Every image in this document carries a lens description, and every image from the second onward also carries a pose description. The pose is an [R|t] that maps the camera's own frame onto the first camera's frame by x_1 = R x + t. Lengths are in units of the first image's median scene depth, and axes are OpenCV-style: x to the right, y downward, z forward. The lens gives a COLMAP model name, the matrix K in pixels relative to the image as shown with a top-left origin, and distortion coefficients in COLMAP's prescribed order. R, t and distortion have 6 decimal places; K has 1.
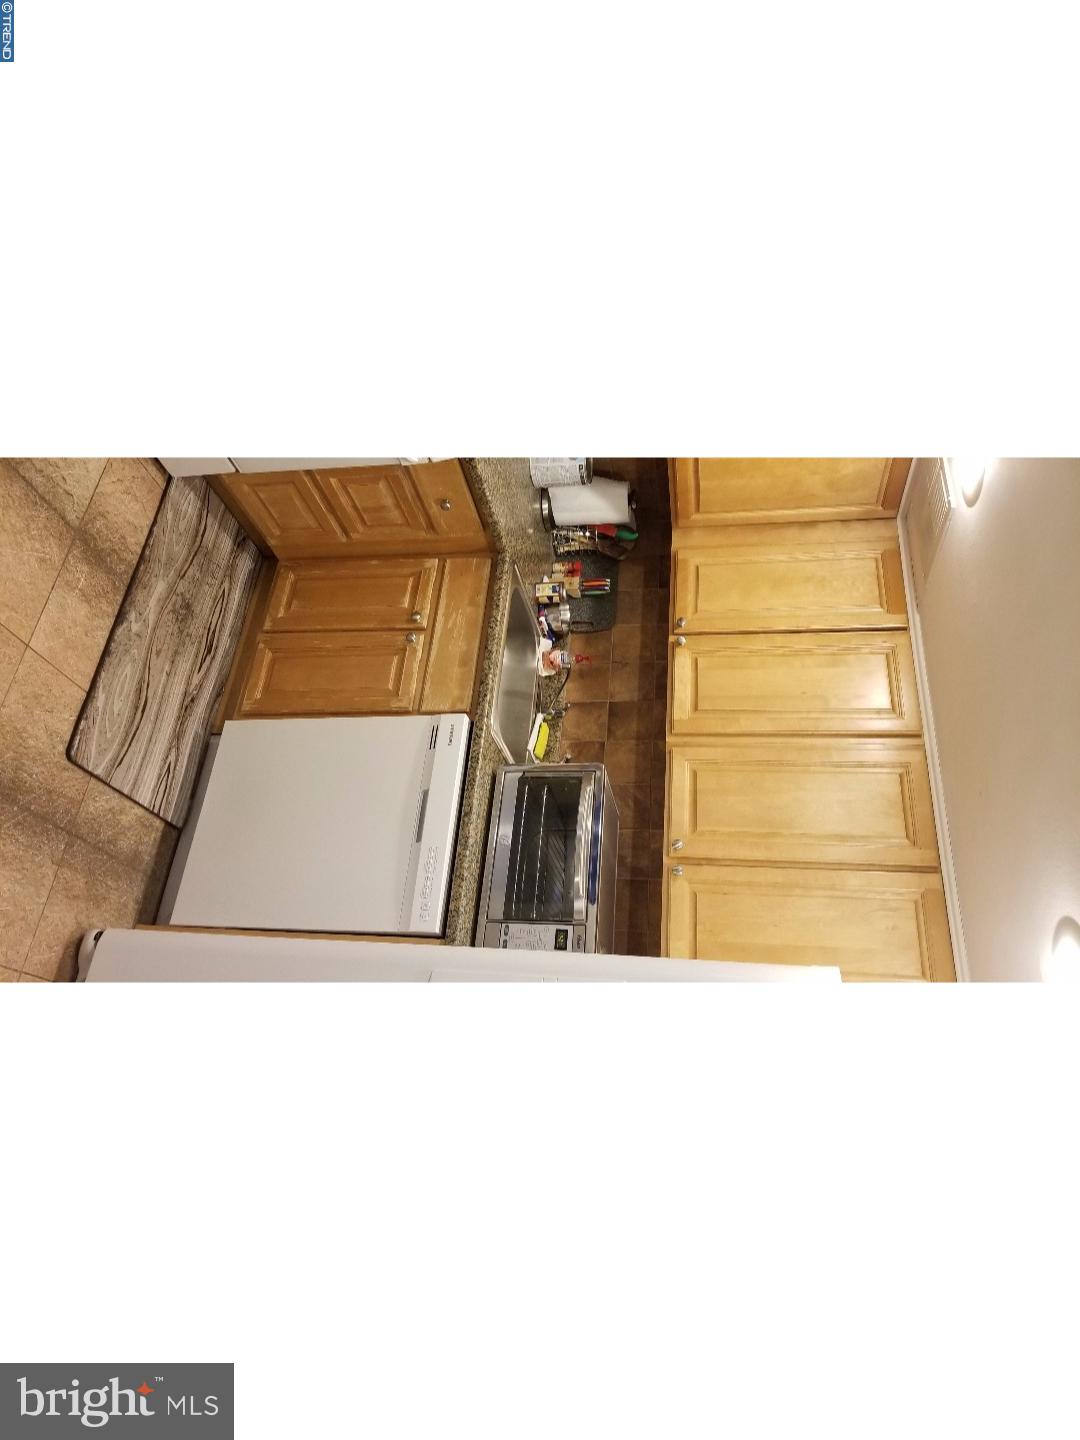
lens RADIAL K [[836.1, 0, 548.7], [0, 836.1, 685.4], [0, 0, 1]] dist [0.013711, -0.020686]
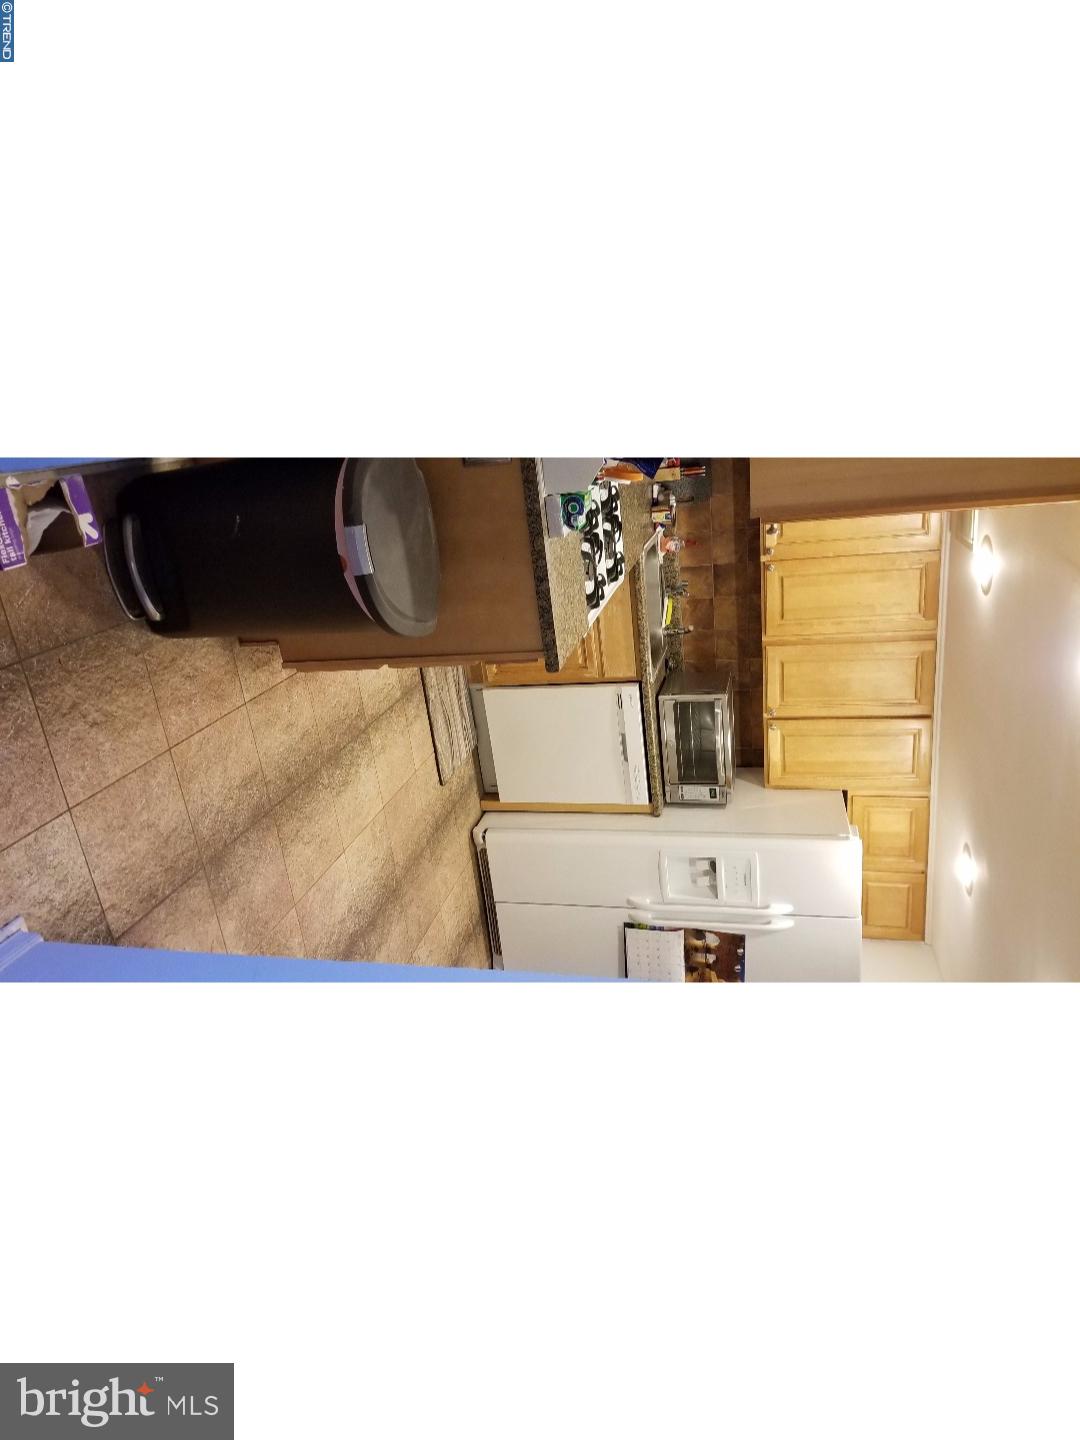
lens RADIAL K [[836.1, 0, 543.9], [0, 836.1, 711.8], [0, 0, 1]] dist [0.013711, -0.020686]
pose [[0.978614, -0.159377, -0.130049, -0.065618], [0.202837, 0.642471, 0.738977, -1.013803], [-0.034223, -0.749553, 0.661059, -0.068514]]
